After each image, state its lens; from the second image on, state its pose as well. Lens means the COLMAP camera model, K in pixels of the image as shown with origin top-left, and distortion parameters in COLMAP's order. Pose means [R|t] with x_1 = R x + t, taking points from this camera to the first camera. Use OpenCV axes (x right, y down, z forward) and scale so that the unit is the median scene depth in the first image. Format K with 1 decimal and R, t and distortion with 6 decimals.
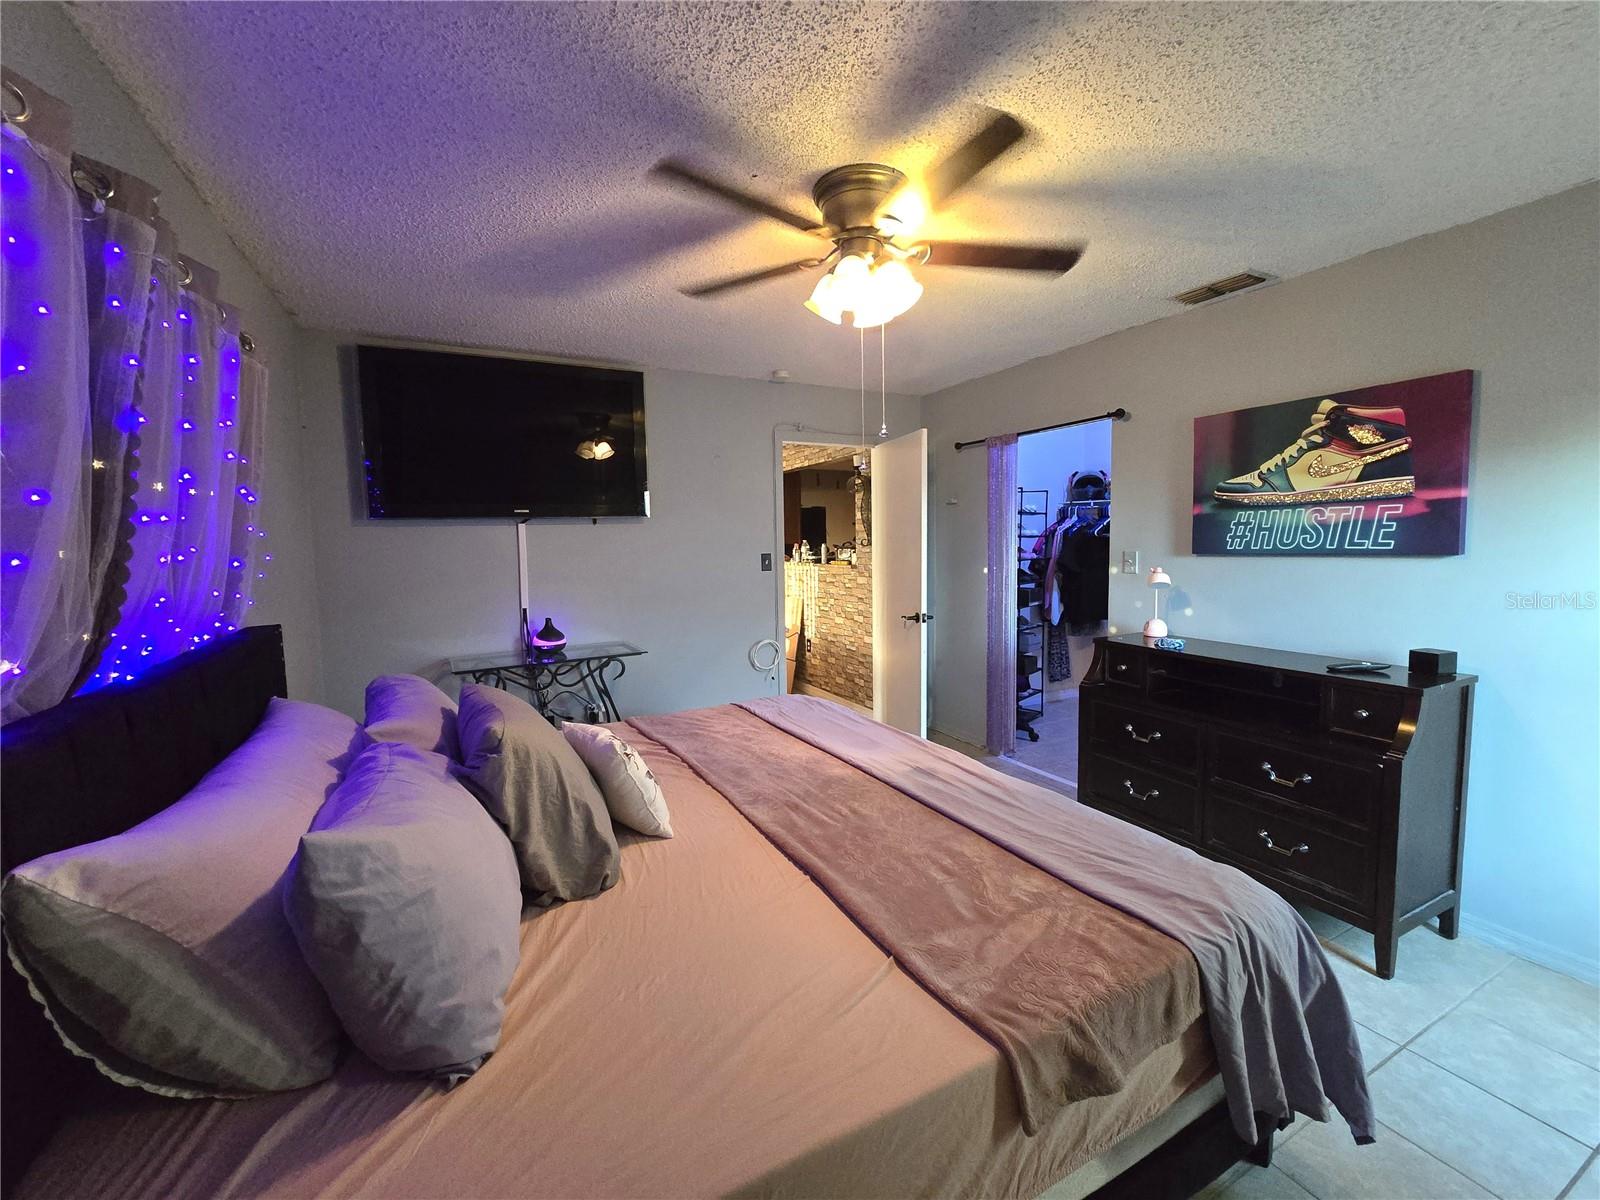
lens RADIAL K [[652.8, 0, 805.9], [0, 652.8, 587.1], [0, 0, 1]] dist [-0.002948, -0.000757]
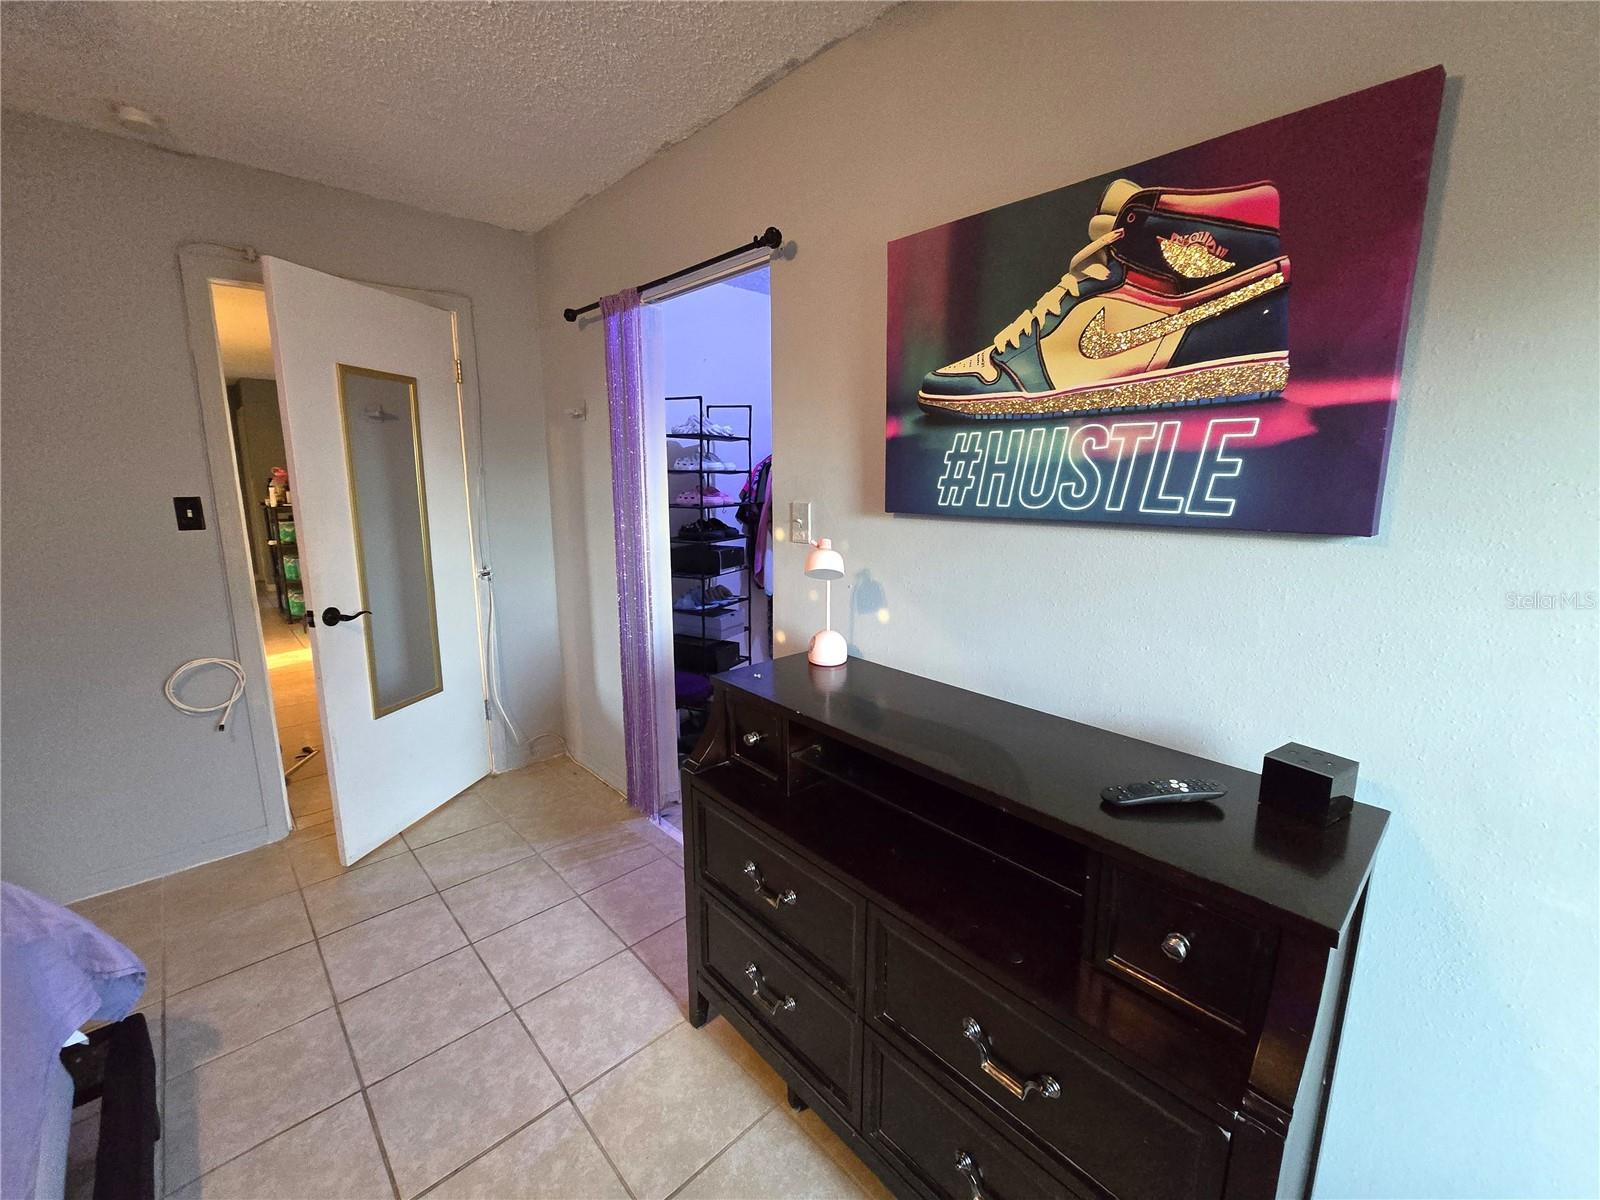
lens RADIAL K [[652.8, 0, 805.9], [0, 652.8, 587.1], [0, 0, 1]] dist [-0.002948, -0.000757]
pose [[0.960528, -0.031287, 0.276419, 0.441109], [0.002801, 0.994692, 0.102855, -0.052368], [-0.278170, -0.098021, 0.955517, 0.581089]]
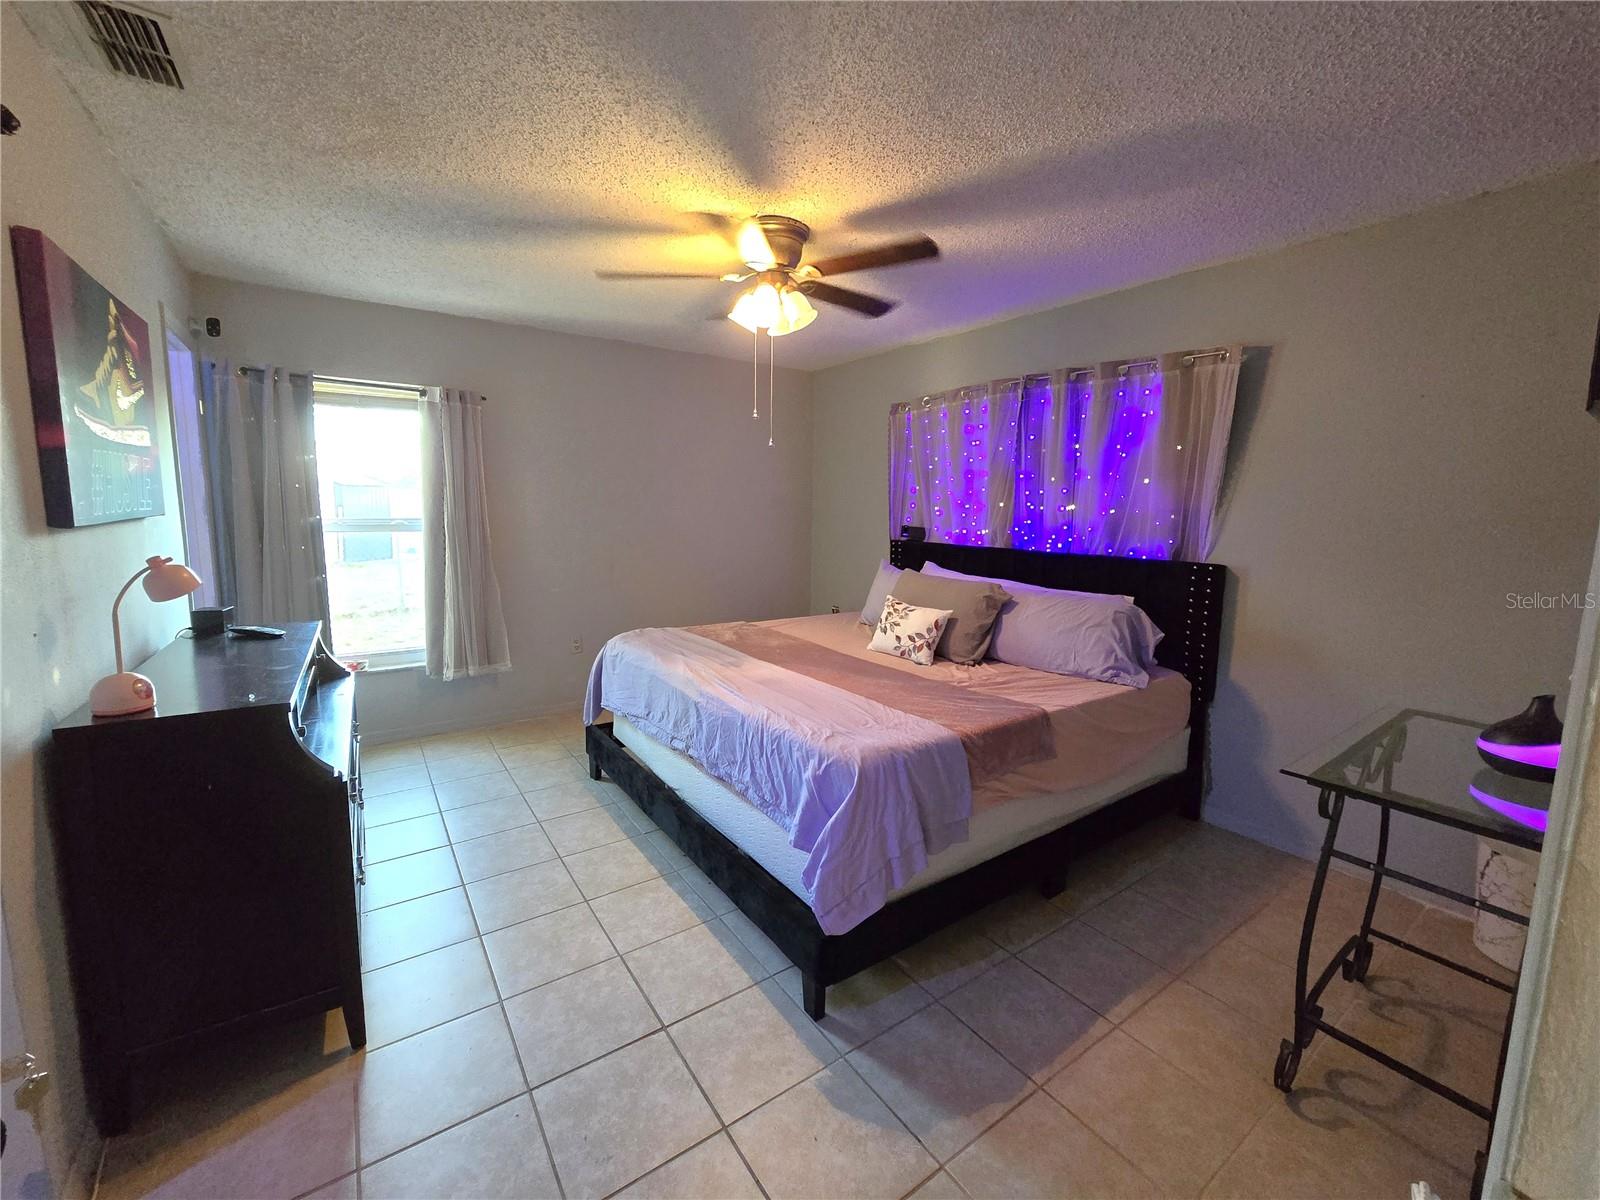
lens RADIAL K [[652.8, 0, 805.9], [0, 652.8, 587.1], [0, 0, 1]] dist [-0.002948, -0.000757]
pose [[-0.991101, 0.017021, -0.132021, 0.145889], [-0.009920, 0.979589, 0.200767, -0.124637], [0.132743, 0.200290, -0.970702, 1.771103]]
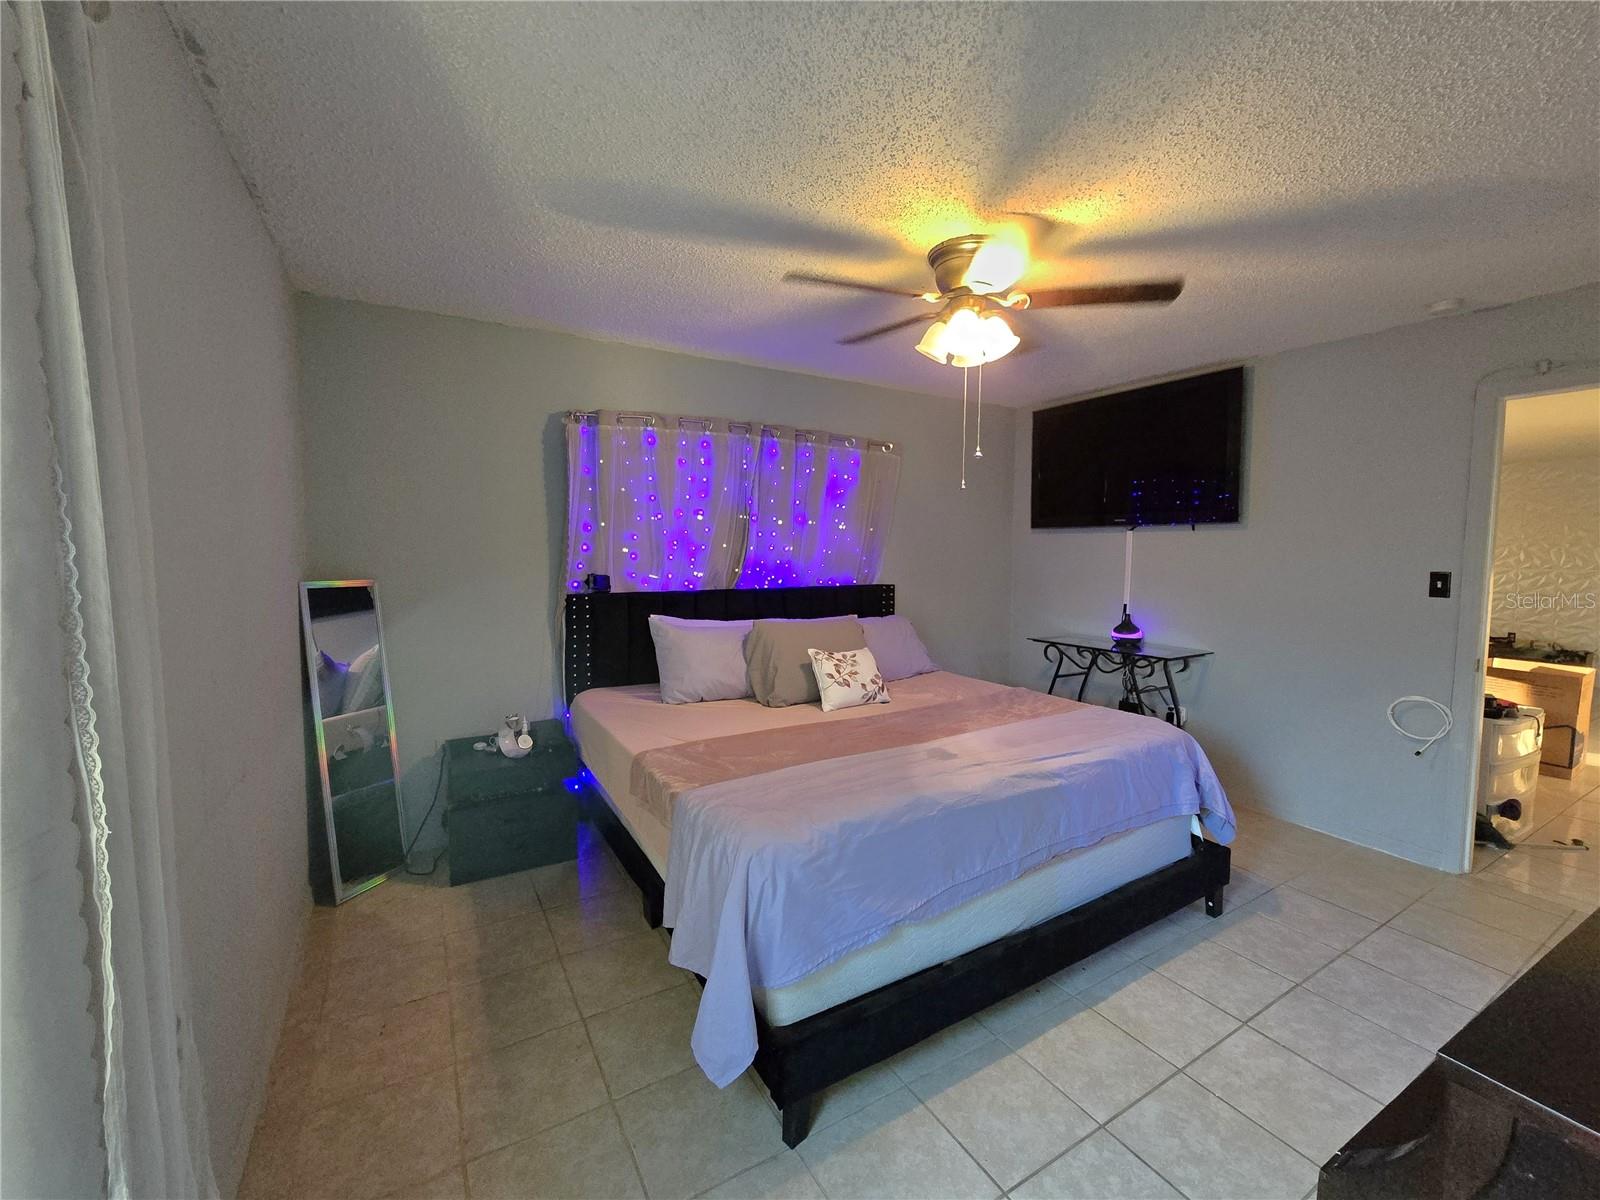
lens RADIAL K [[652.8, 0, 805.9], [0, 652.8, 587.1], [0, 0, 1]] dist [-0.002948, -0.000757]
pose [[0.055882, 0.084184, -0.994882, 0.940137], [-0.084609, 0.993254, 0.079294, -0.055380], [0.994846, 0.079745, 0.062627, 0.496654]]
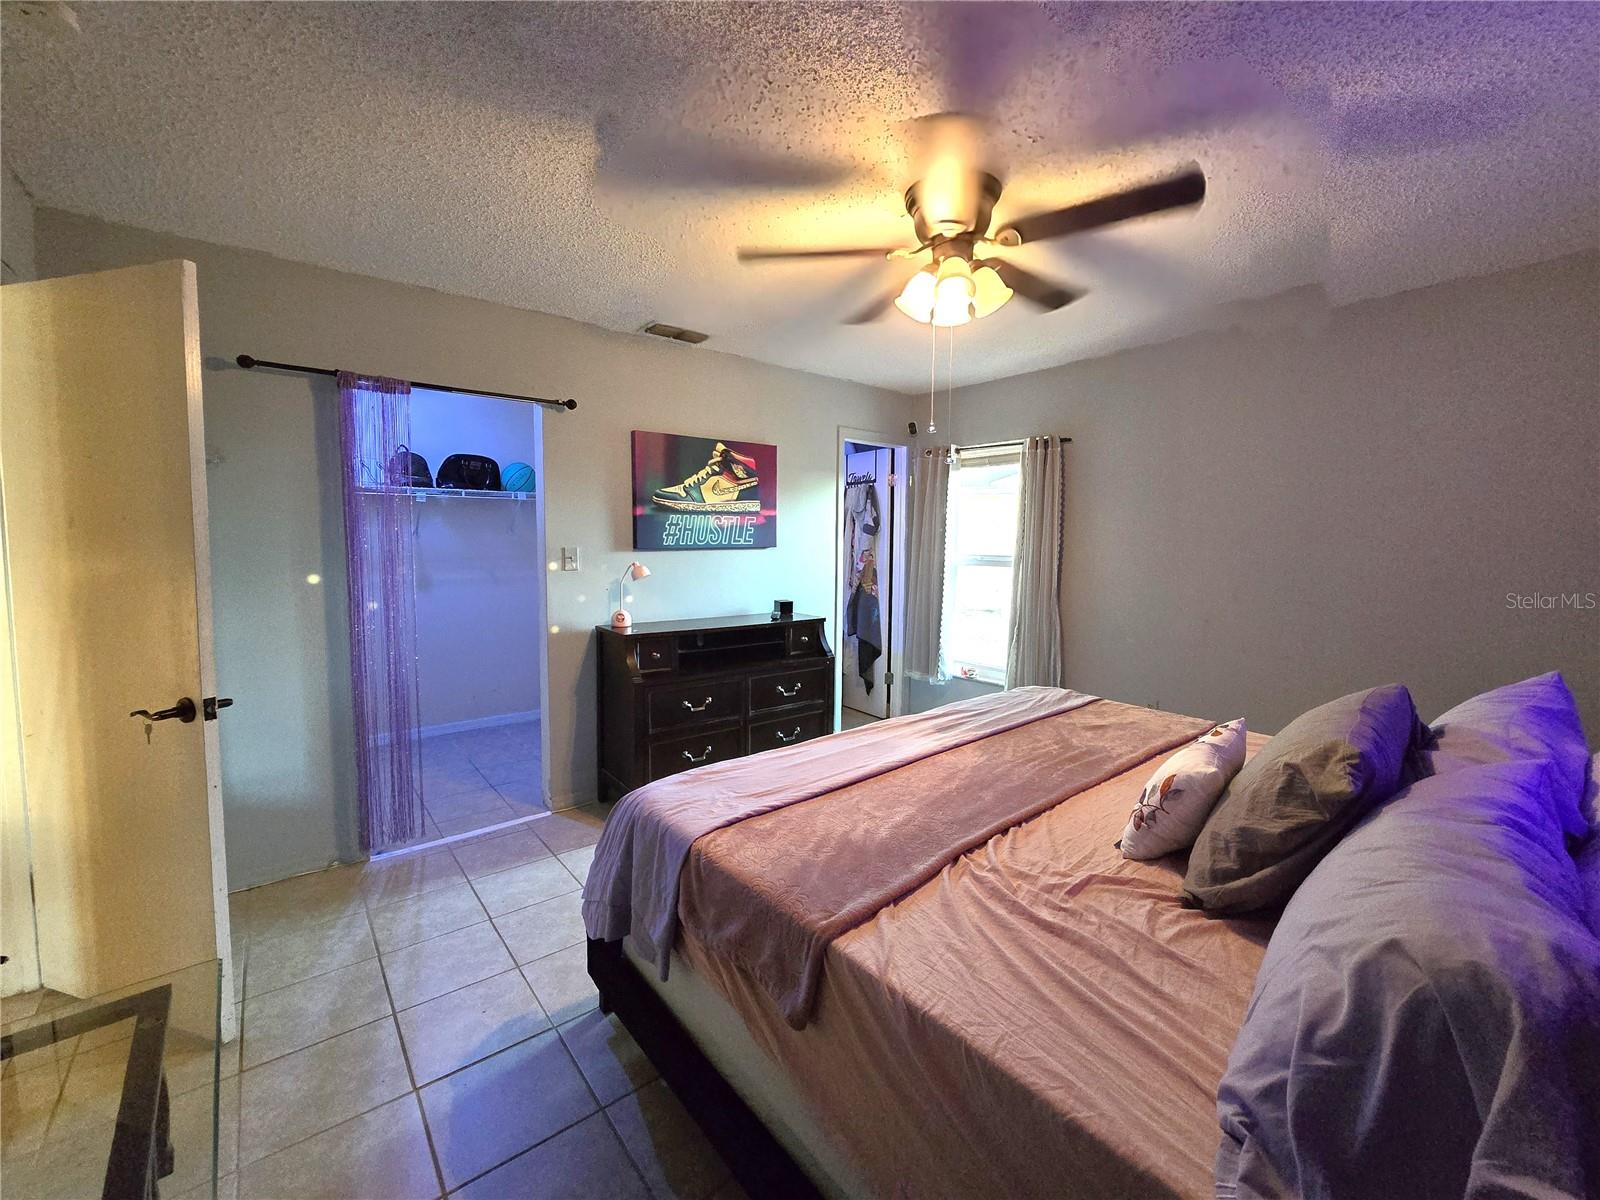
lens RADIAL K [[652.8, 0, 805.9], [0, 652.8, 587.1], [0, 0, 1]] dist [-0.002948, -0.000757]
pose [[-0.203258, -0.058990, 0.977347, -0.679120], [0.066694, 0.995031, 0.073928, -0.057111], [-0.976851, 0.080209, -0.198313, 1.089979]]
